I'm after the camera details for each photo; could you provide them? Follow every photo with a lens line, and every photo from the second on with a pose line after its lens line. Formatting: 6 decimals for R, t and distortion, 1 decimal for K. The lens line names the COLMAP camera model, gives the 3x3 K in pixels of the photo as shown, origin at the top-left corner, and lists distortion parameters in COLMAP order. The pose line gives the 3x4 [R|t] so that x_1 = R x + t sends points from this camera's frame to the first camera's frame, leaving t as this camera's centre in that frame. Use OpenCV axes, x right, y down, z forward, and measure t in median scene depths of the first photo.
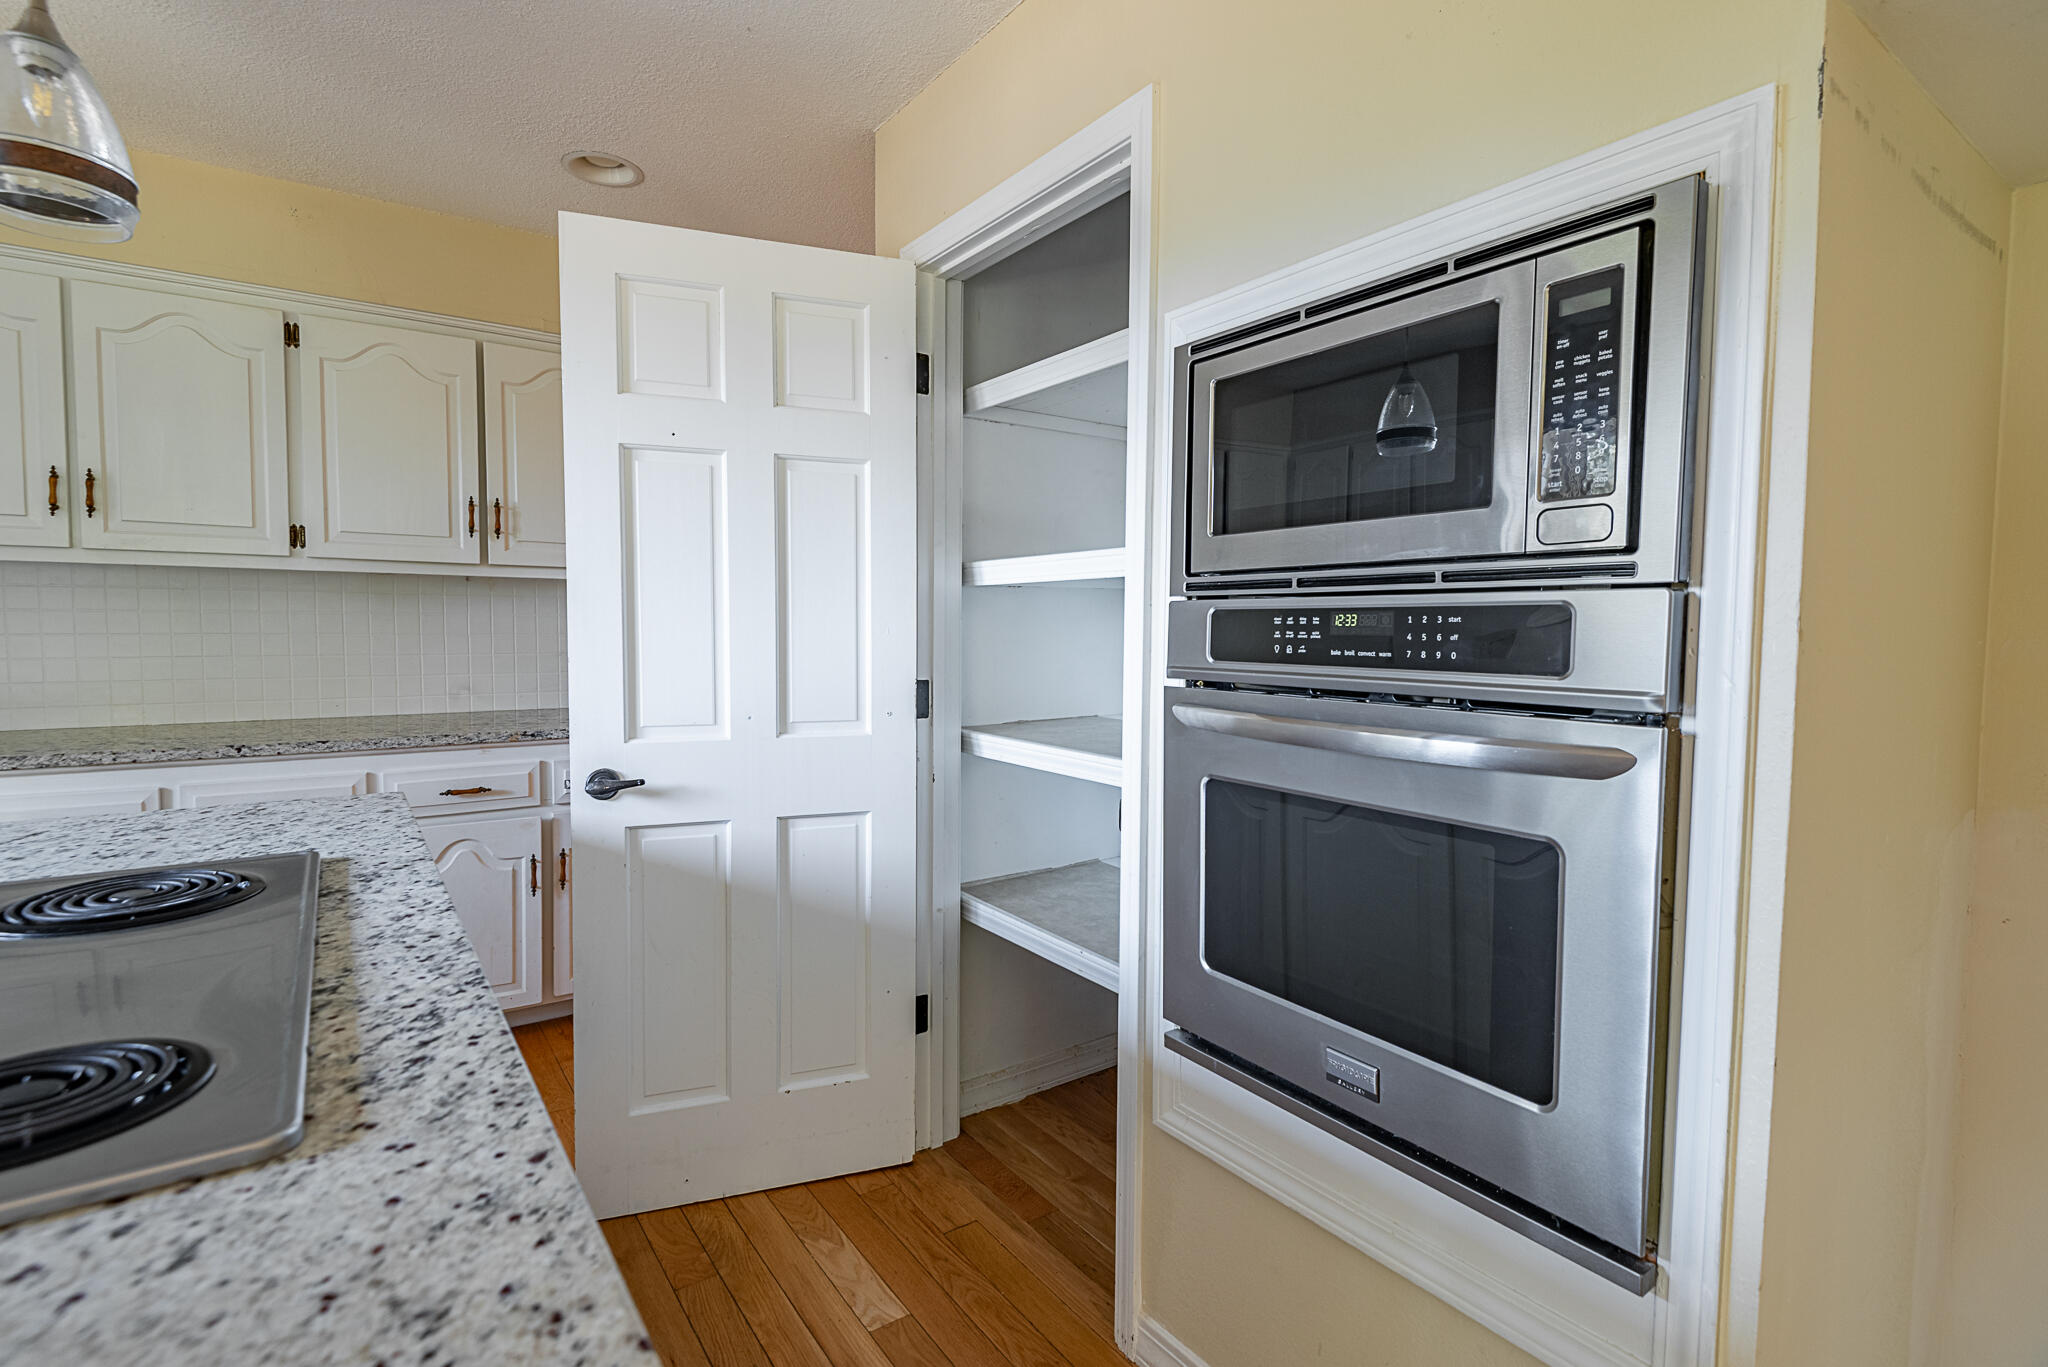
lens RADIAL K [[960.9, 0, 1021.5], [0, 960.9, 678.1], [0, 0, 1]] dist [0.018281, -0.009047]
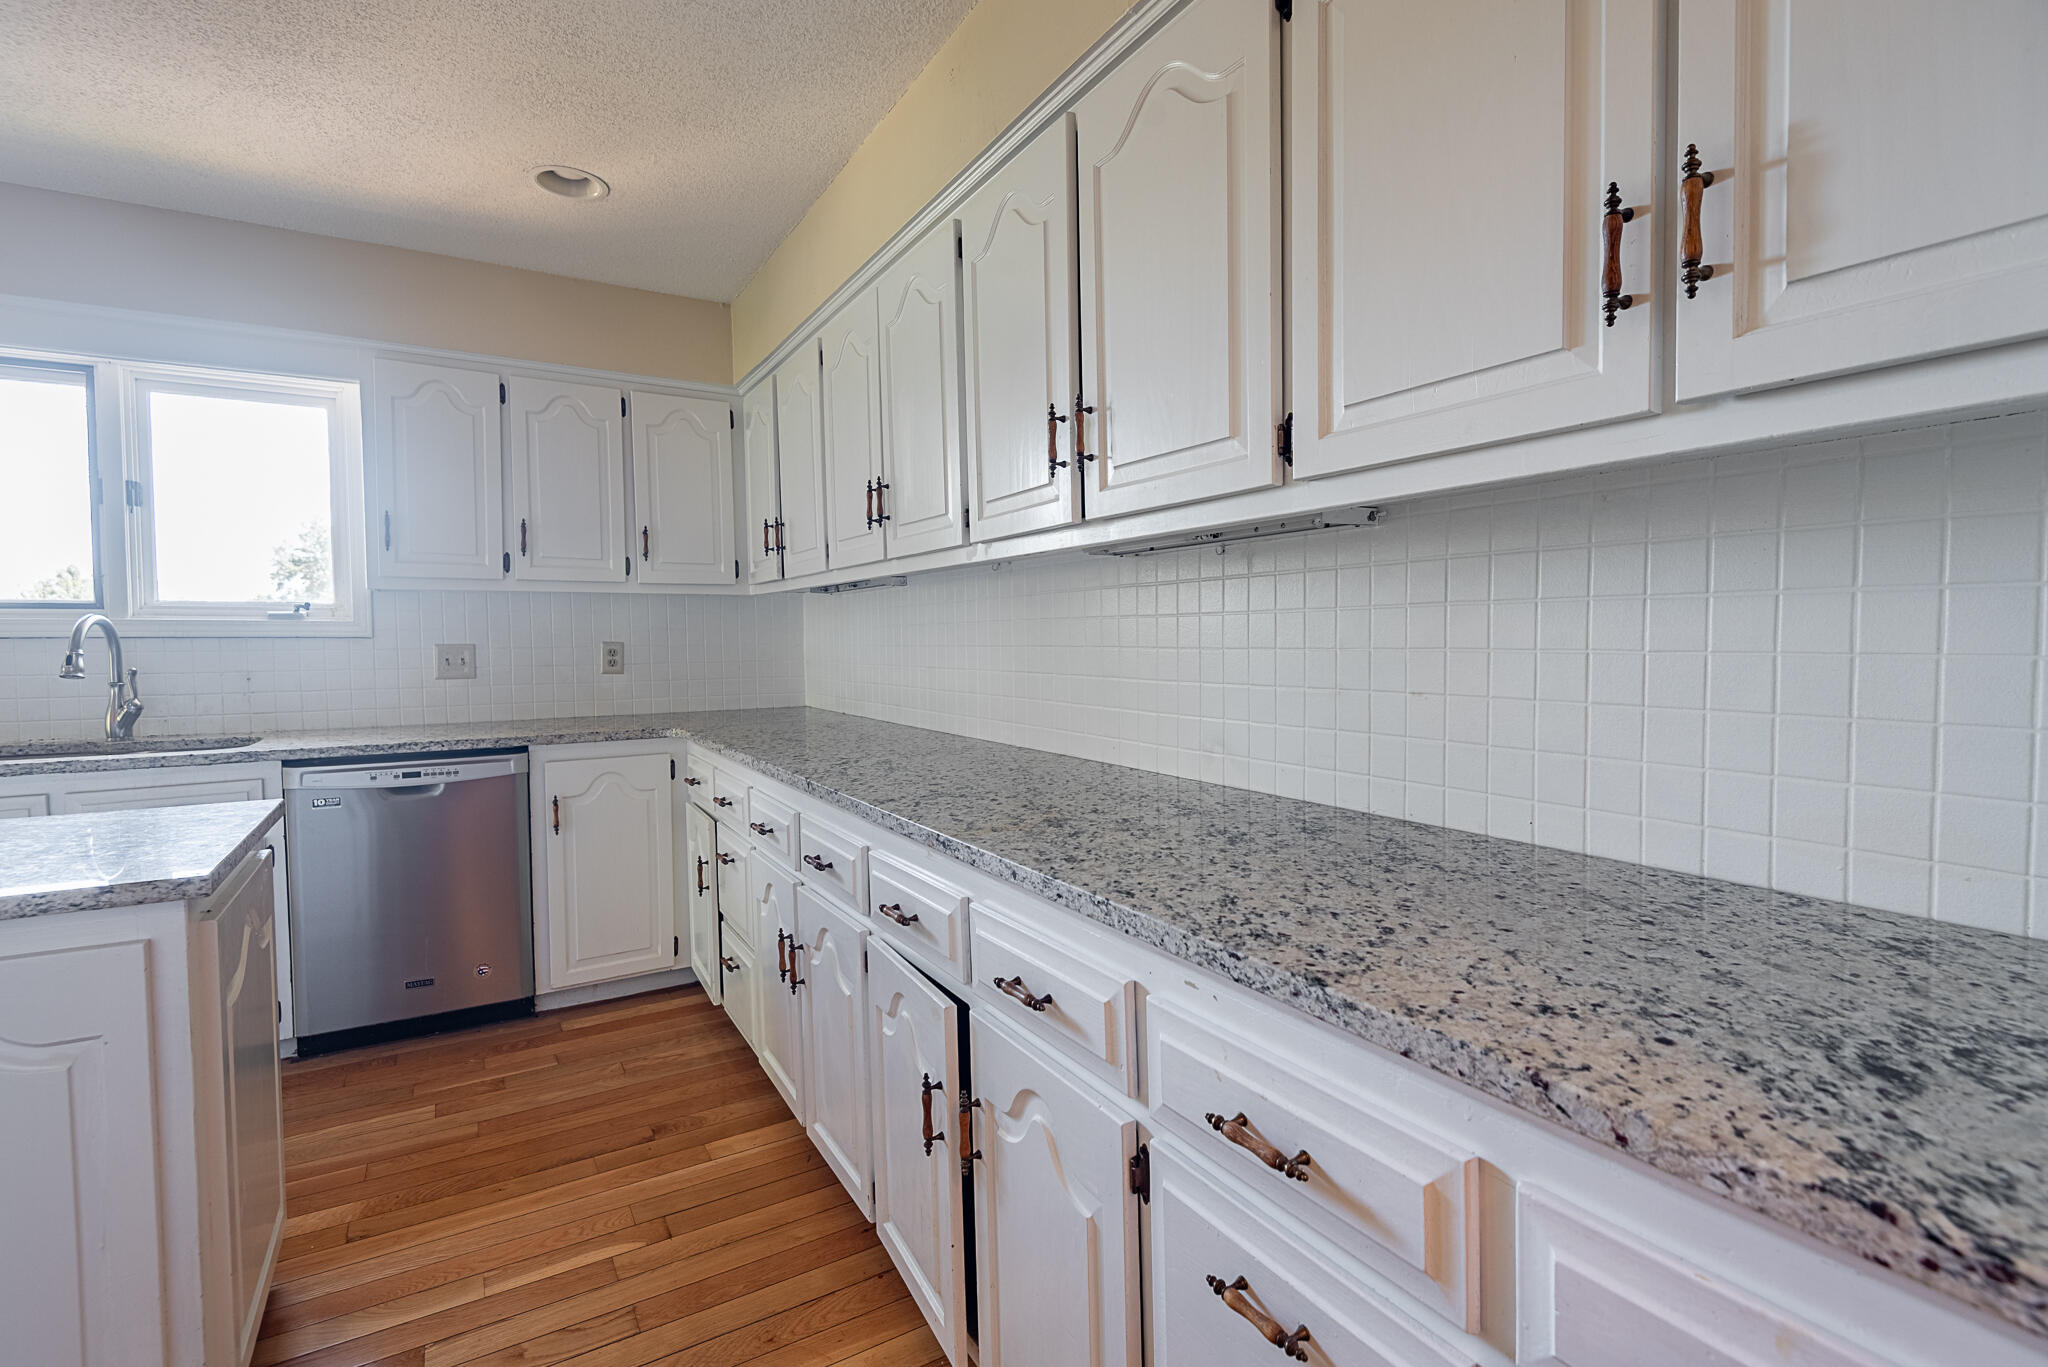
lens RADIAL K [[960.9, 0, 1021.5], [0, 960.9, 678.1], [0, 0, 1]] dist [0.018281, -0.009047]
pose [[-0.076153, 0.035888, -0.996450, -0.000799], [-0.047687, 0.998077, 0.039591, -0.106495], [0.995955, 0.050533, -0.074296, 2.220448]]
